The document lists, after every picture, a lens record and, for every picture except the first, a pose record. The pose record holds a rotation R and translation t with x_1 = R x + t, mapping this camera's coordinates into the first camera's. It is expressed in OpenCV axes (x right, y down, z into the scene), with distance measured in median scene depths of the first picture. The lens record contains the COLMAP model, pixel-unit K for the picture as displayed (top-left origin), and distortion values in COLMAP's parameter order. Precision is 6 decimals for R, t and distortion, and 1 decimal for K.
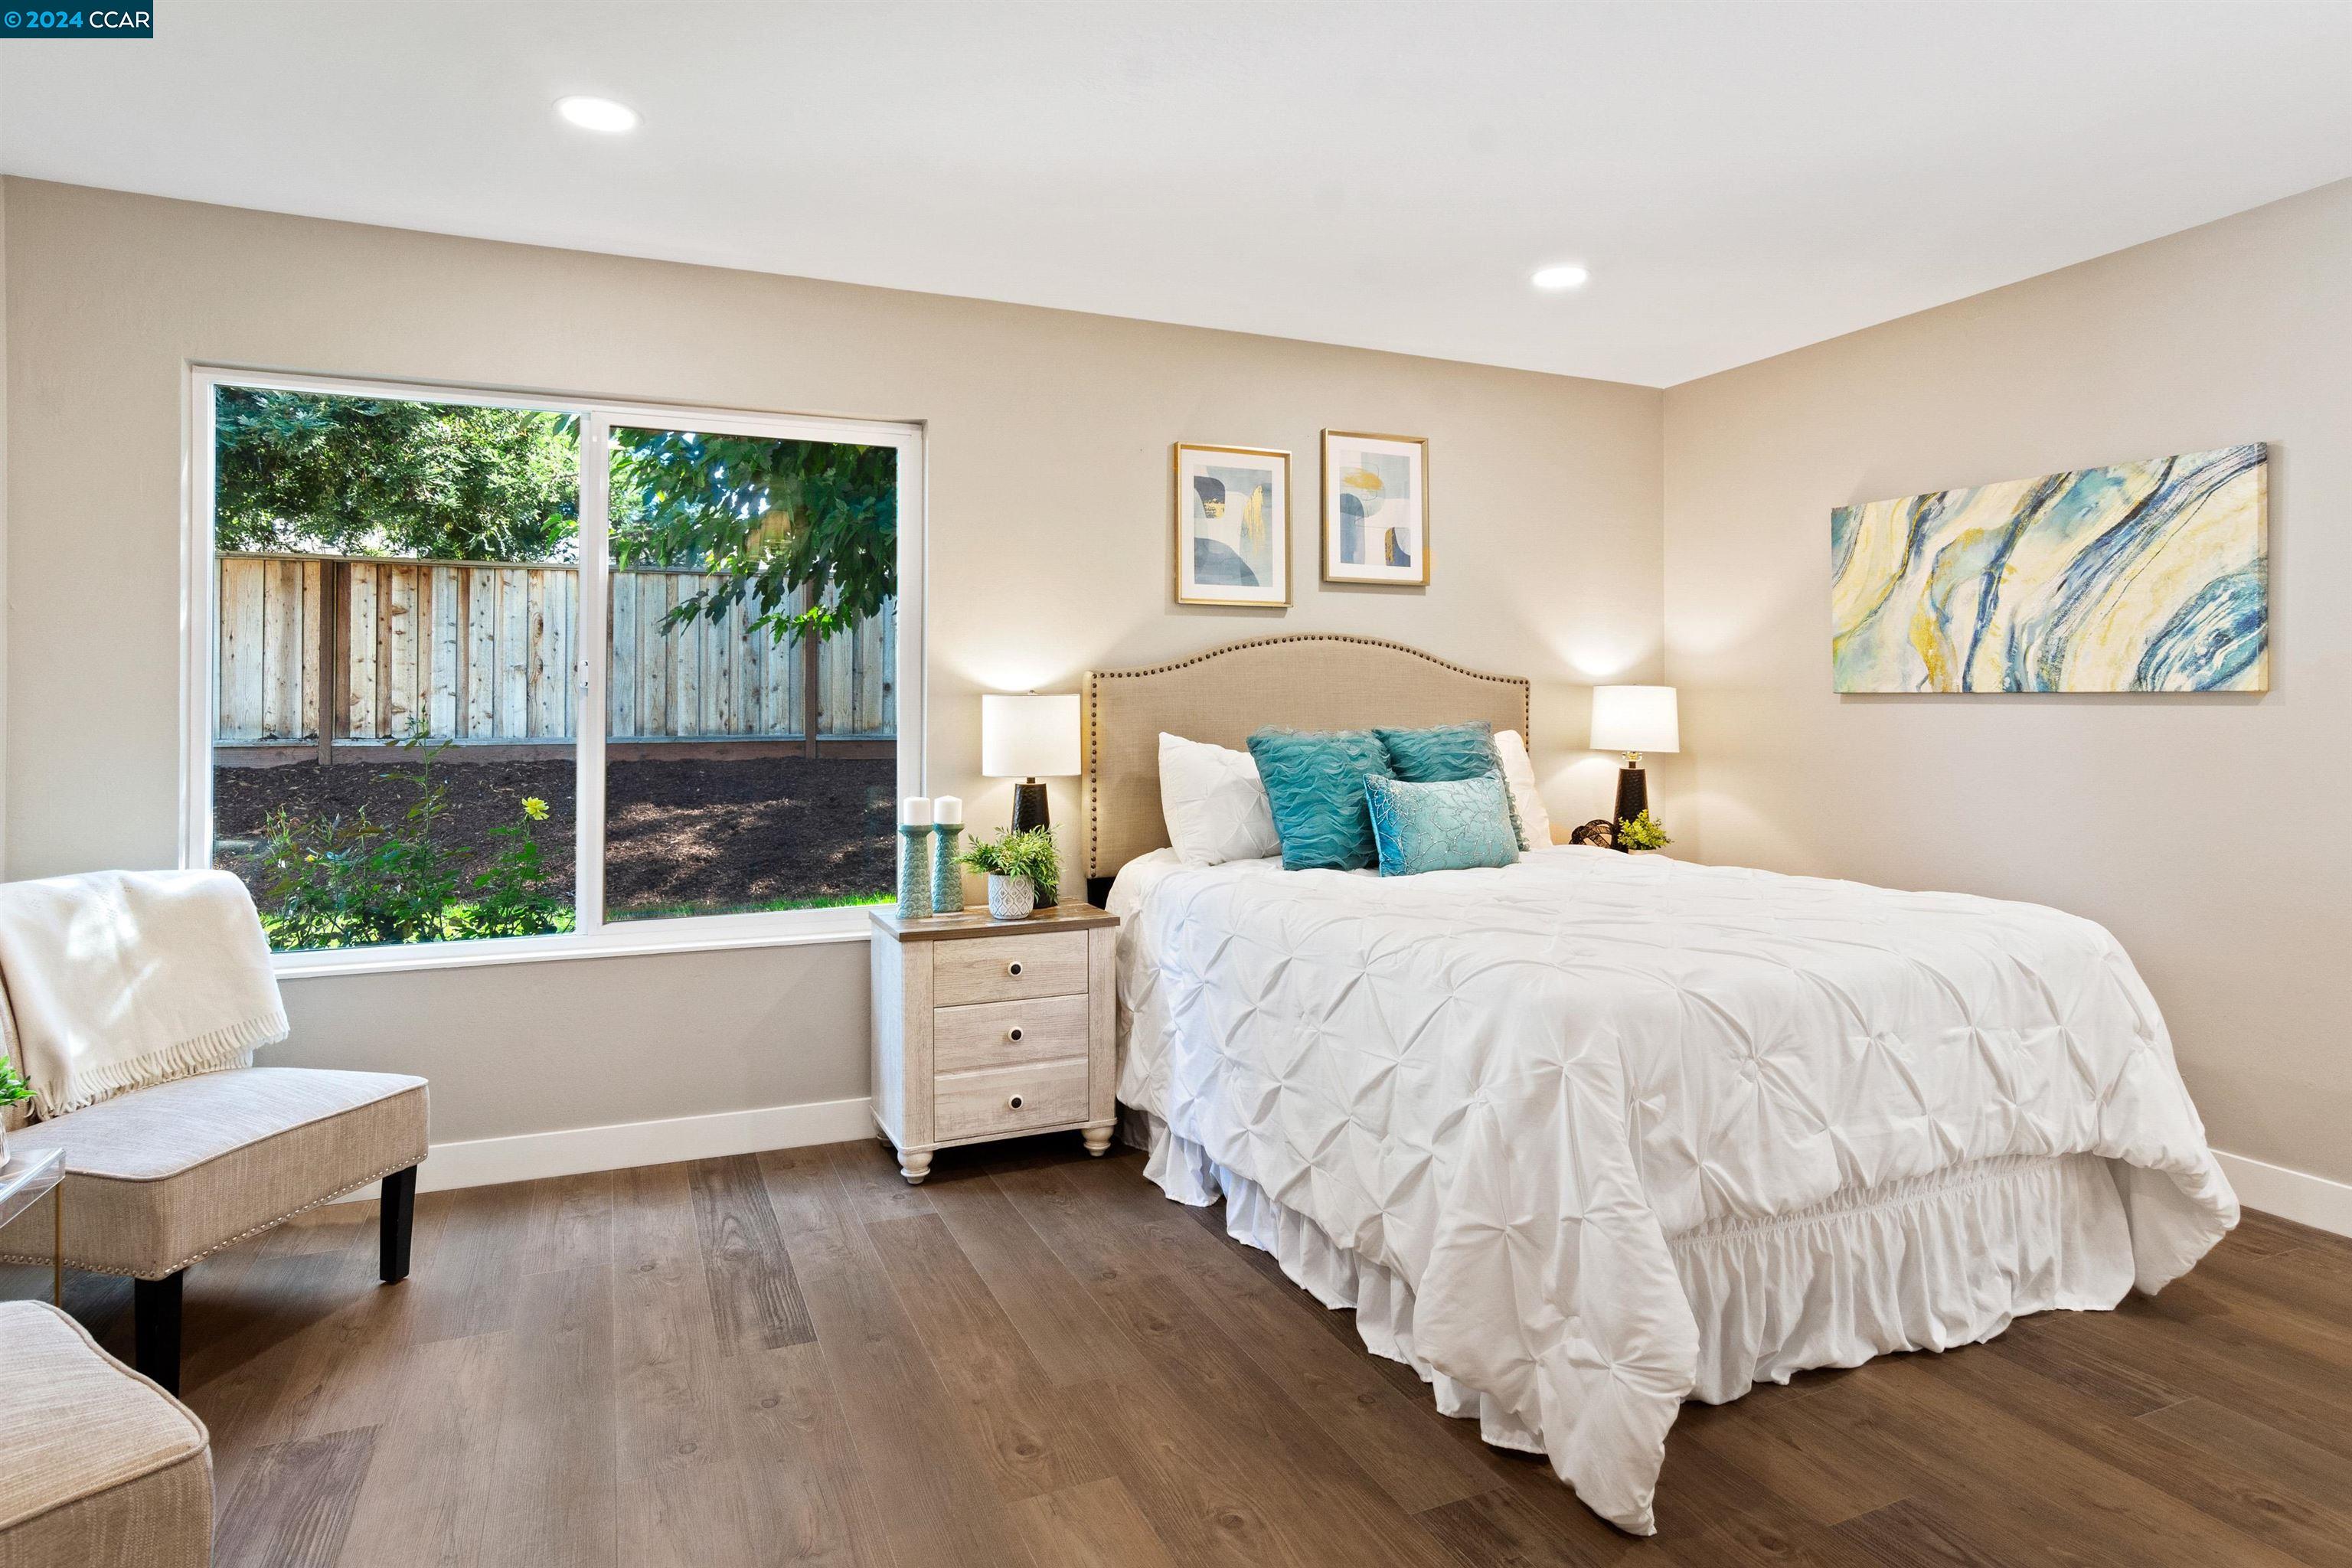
lens RADIAL K [[1286.0, 0, 1172.3], [0, 1286.0, 692.5], [0, 0, 1]] dist [-0.051814, 0.033521]
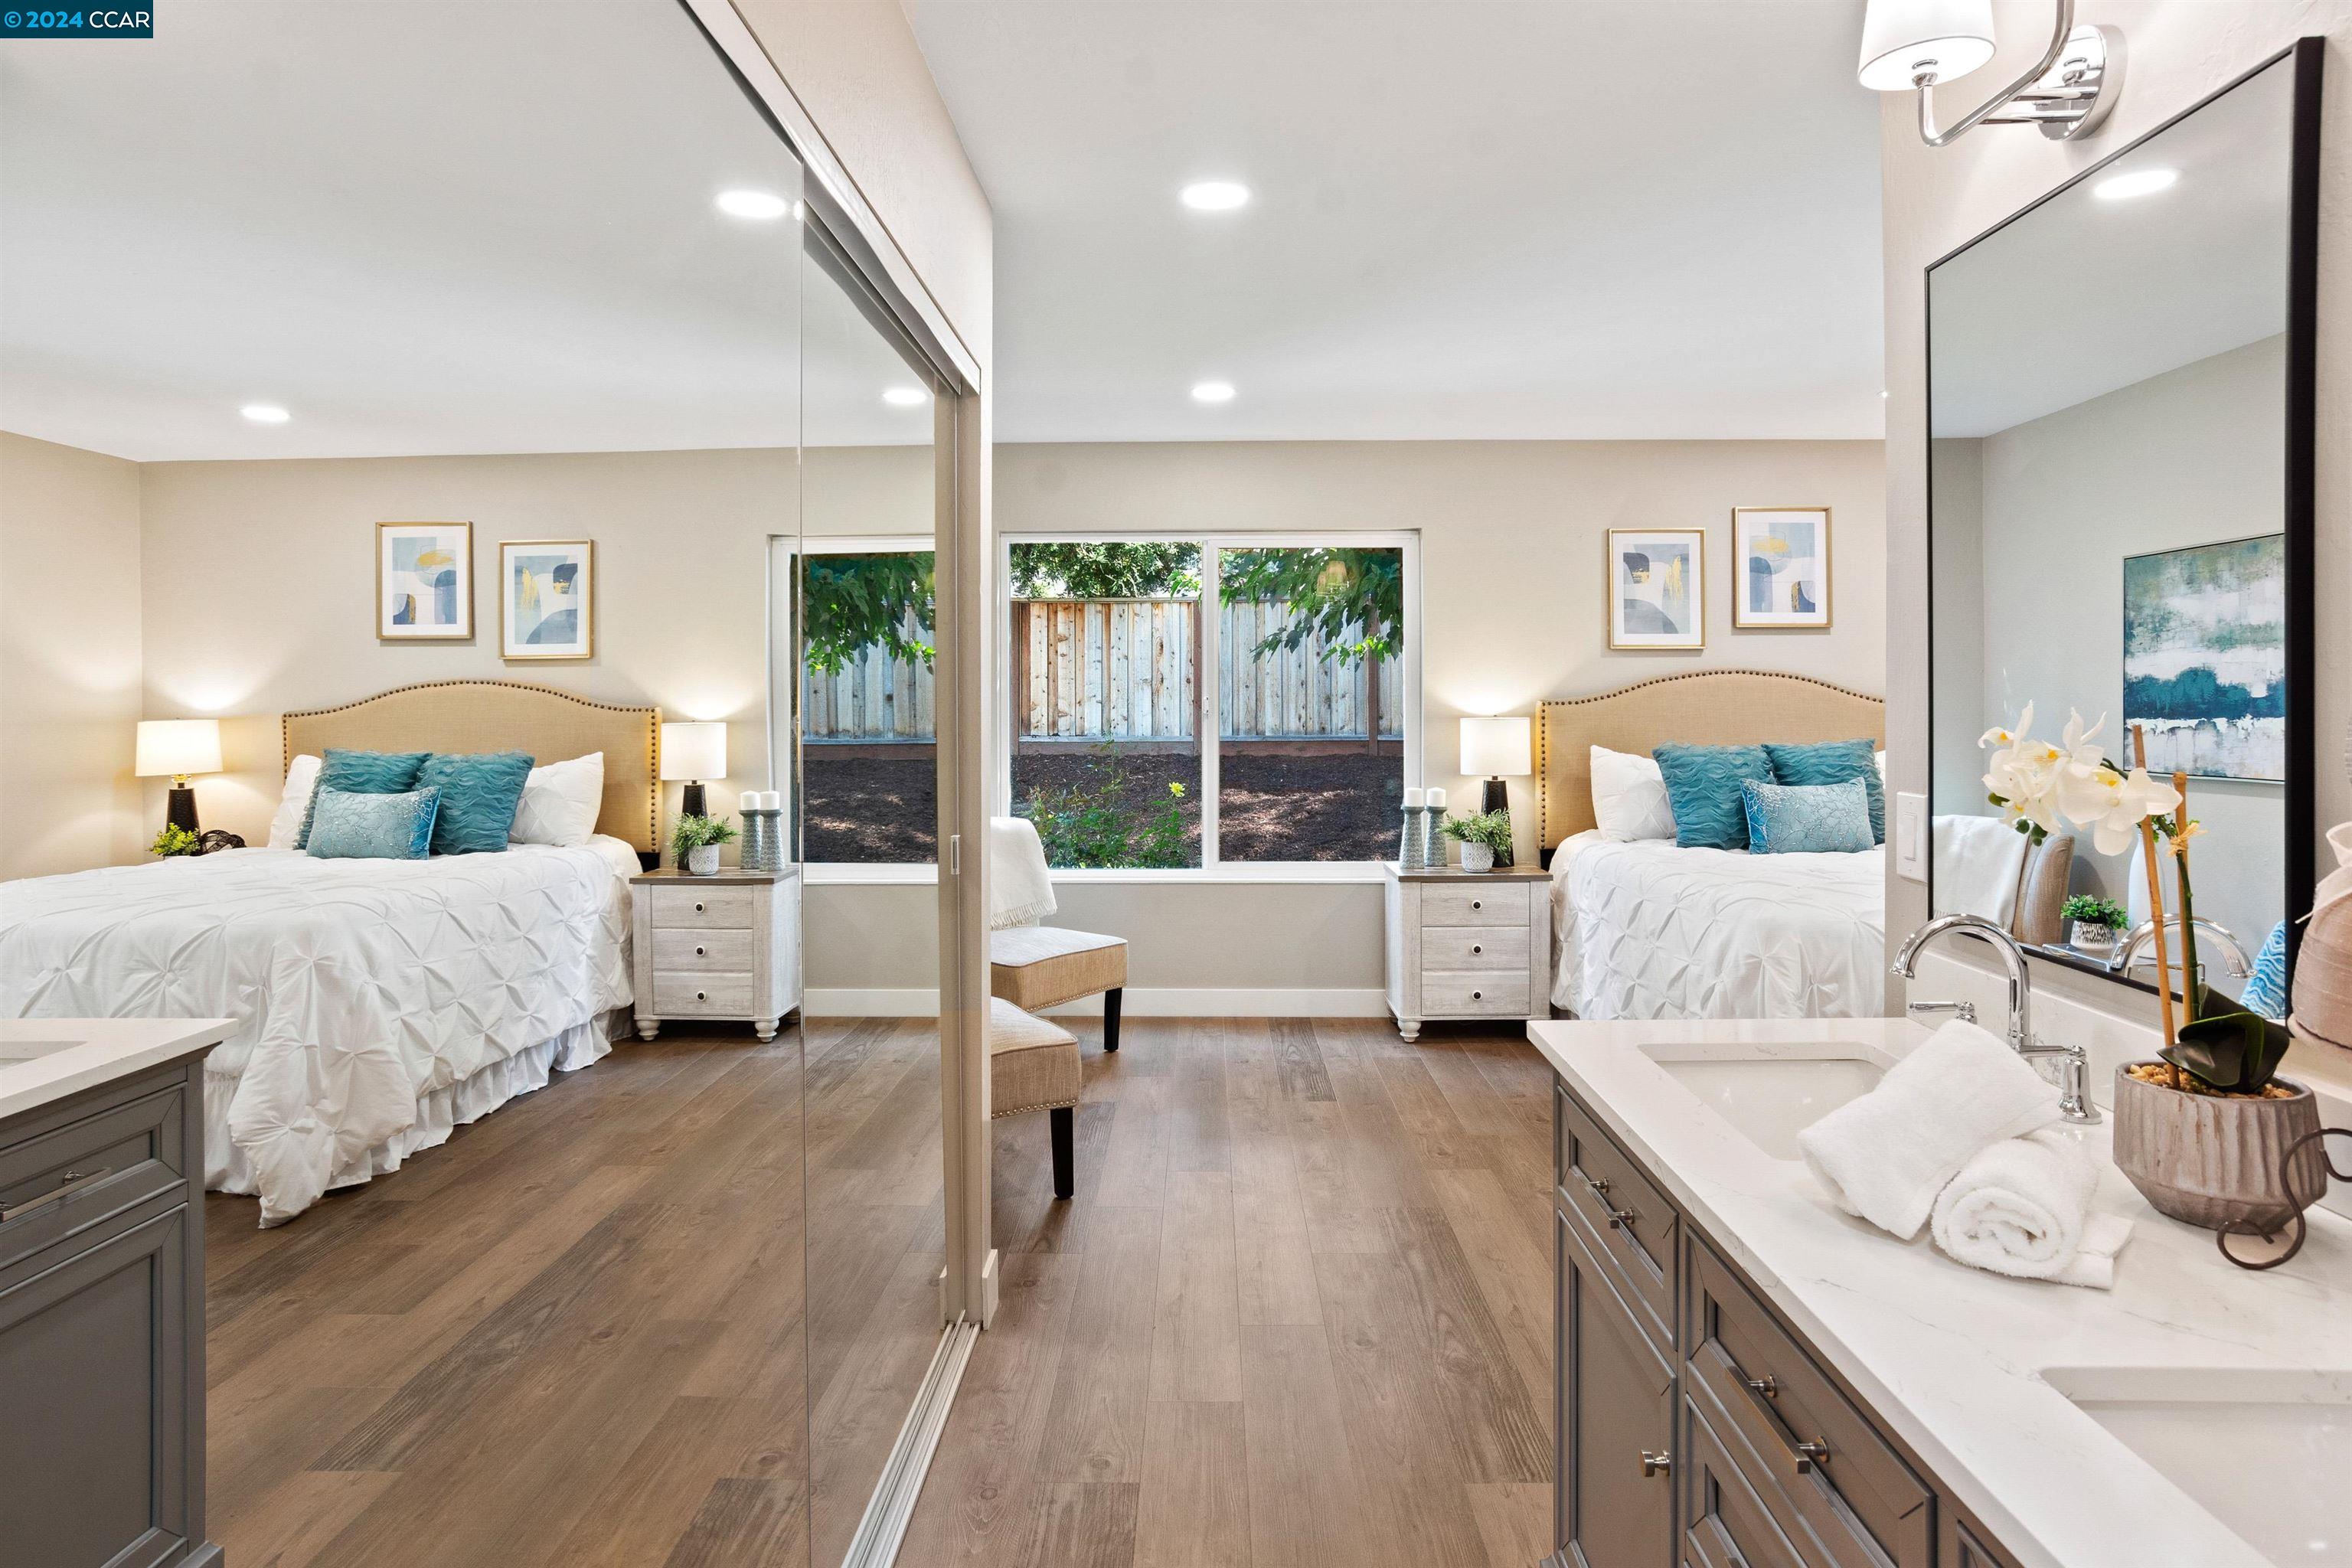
lens RADIAL K [[1286.0, 0, 1172.3], [0, 1286.0, 692.5], [0, 0, 1]] dist [-0.051814, 0.033521]
pose [[0.903406, -0.004920, -0.428758, 0.172800], [0.006516, 0.999976, 0.002253, -0.031354], [0.428737, -0.004829, 0.903417, -0.430280]]
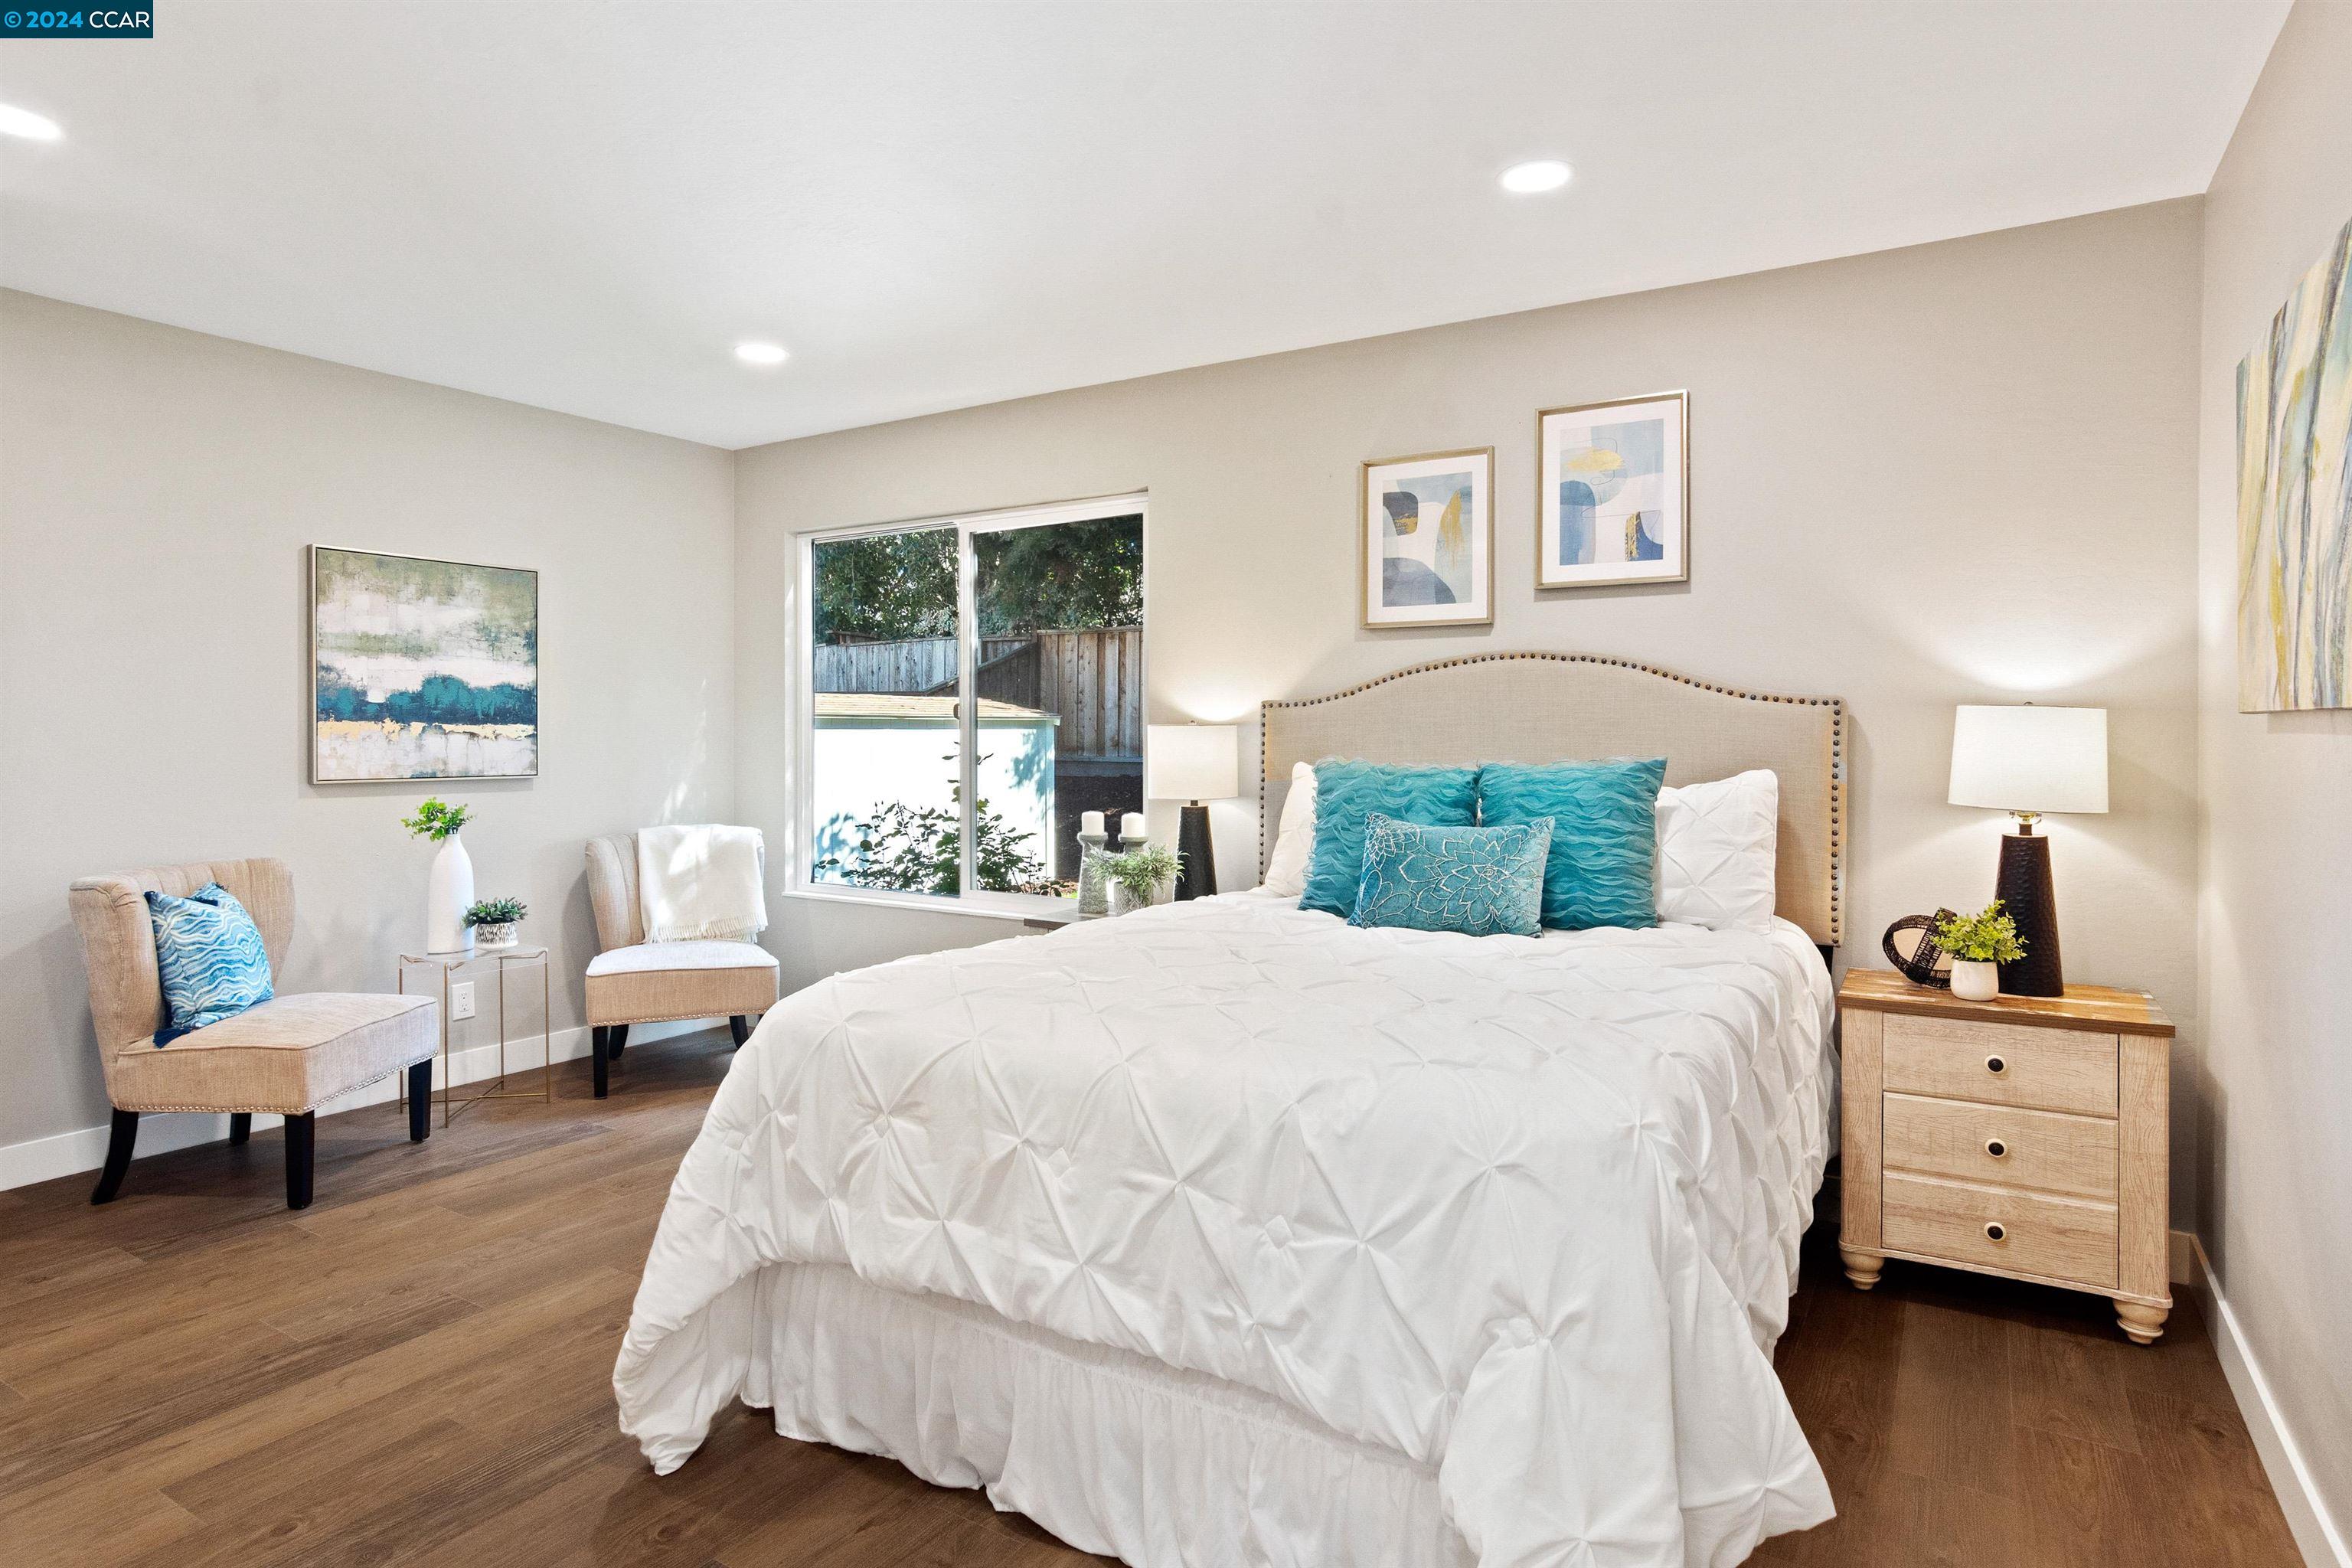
lens RADIAL K [[1303.1, 0, 1181.2], [0, 1303.1, 758.0], [0, 0, 1]] dist [-0.054817, 0.039946]
pose [[0.565540, 0.012087, -0.824632, 0.772089], [0.002434, 0.999864, 0.016325, 0.011734], [0.824717, -0.011240, 0.565434, 0.352668]]
